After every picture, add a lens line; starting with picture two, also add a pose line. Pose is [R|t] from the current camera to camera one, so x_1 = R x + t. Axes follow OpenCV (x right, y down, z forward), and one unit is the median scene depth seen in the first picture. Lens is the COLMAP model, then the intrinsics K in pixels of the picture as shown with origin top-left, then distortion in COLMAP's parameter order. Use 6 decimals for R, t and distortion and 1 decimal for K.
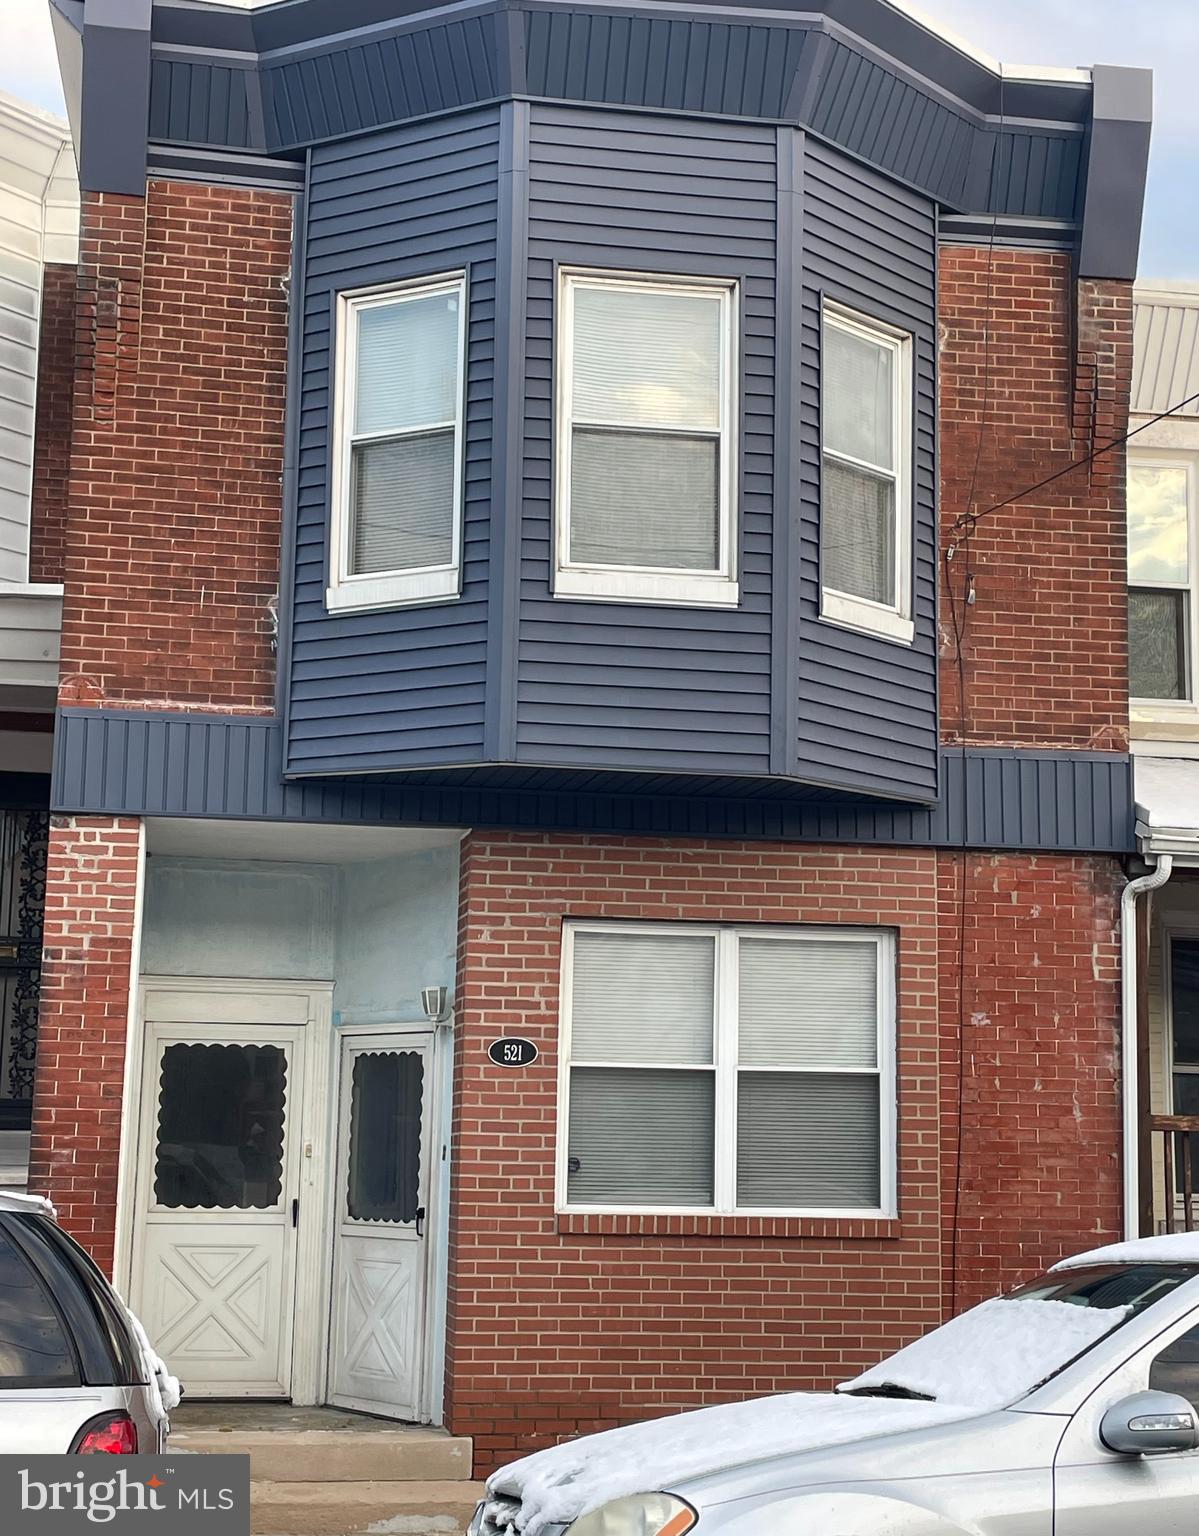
lens RADIAL K [[2282.2, 0, 613.3], [0, 2282.2, 772.4], [0, 0, 1]] dist [0.106657, 0.000000]
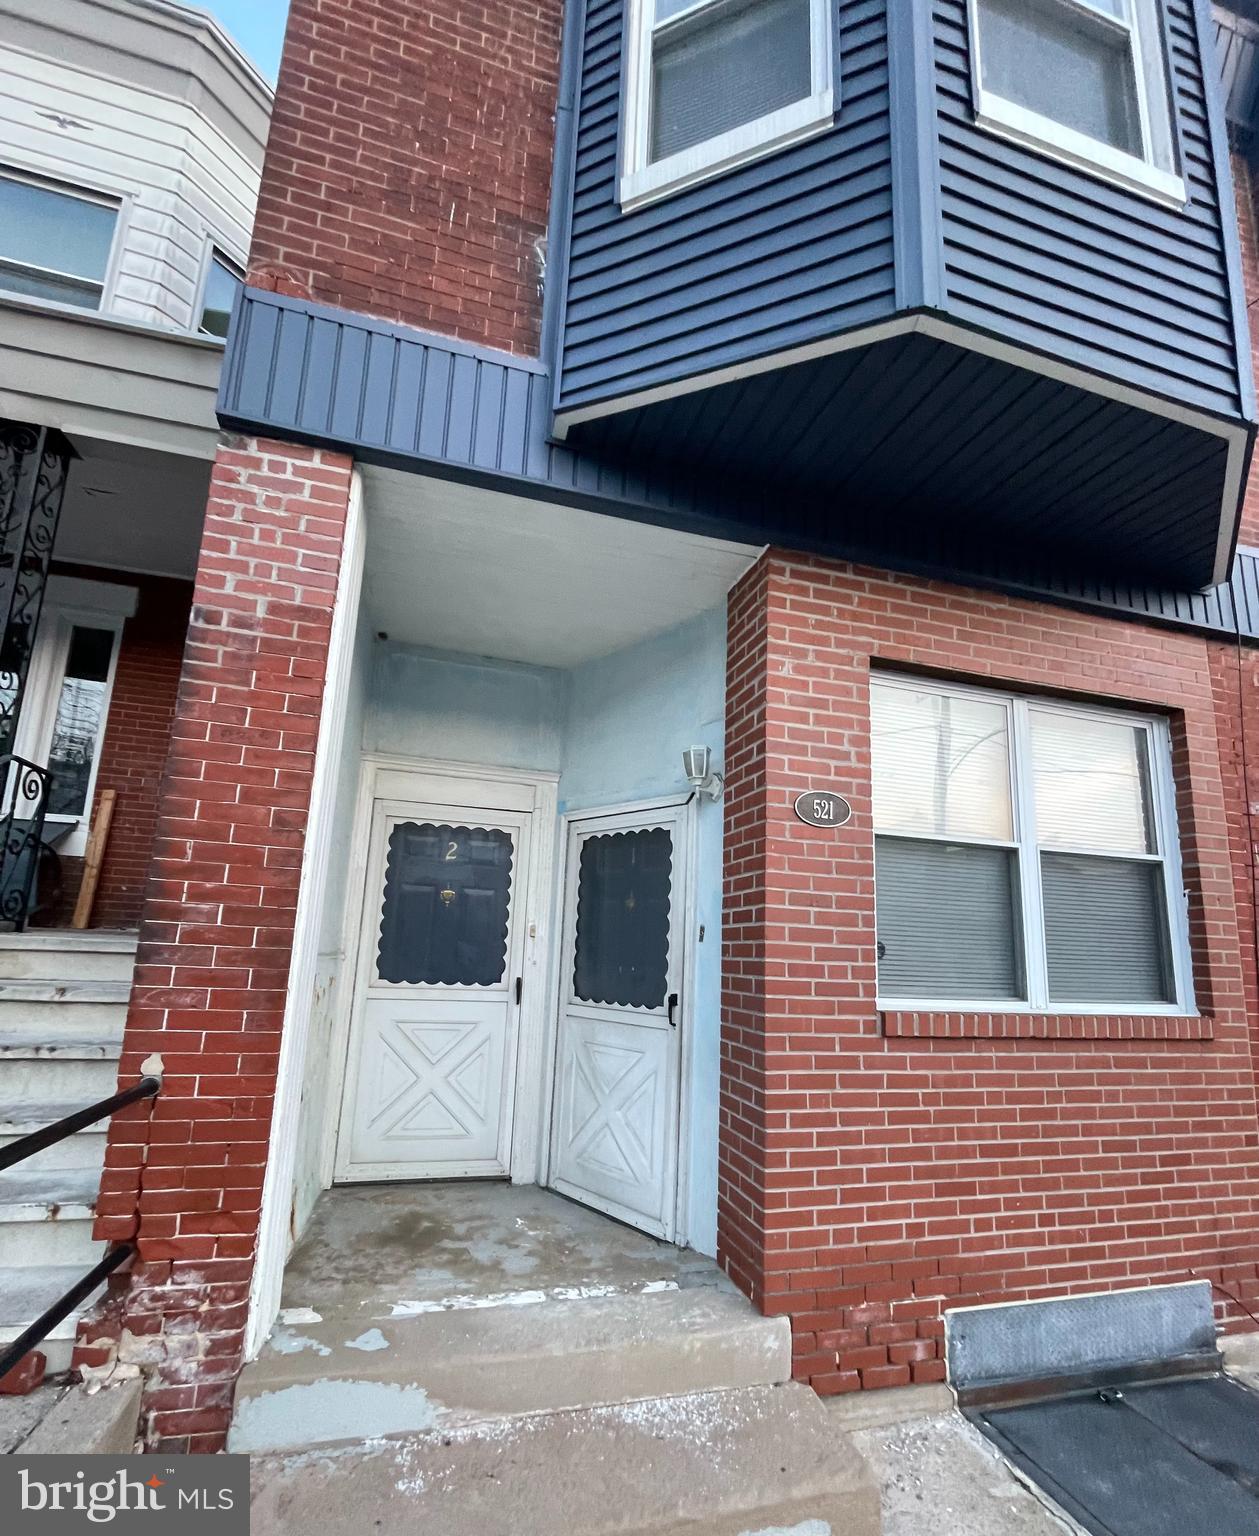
lens RADIAL K [[686.6, 0, 637.7], [0, 686.6, 840.5], [0, 0, 1]] dist [-0.003035, -0.000278]
pose [[0.993804, 0.040410, 0.103545, -0.130413], [-0.040845, 0.999163, 0.002081, 0.132880], [-0.103374, -0.006297, 0.994623, 0.751193]]
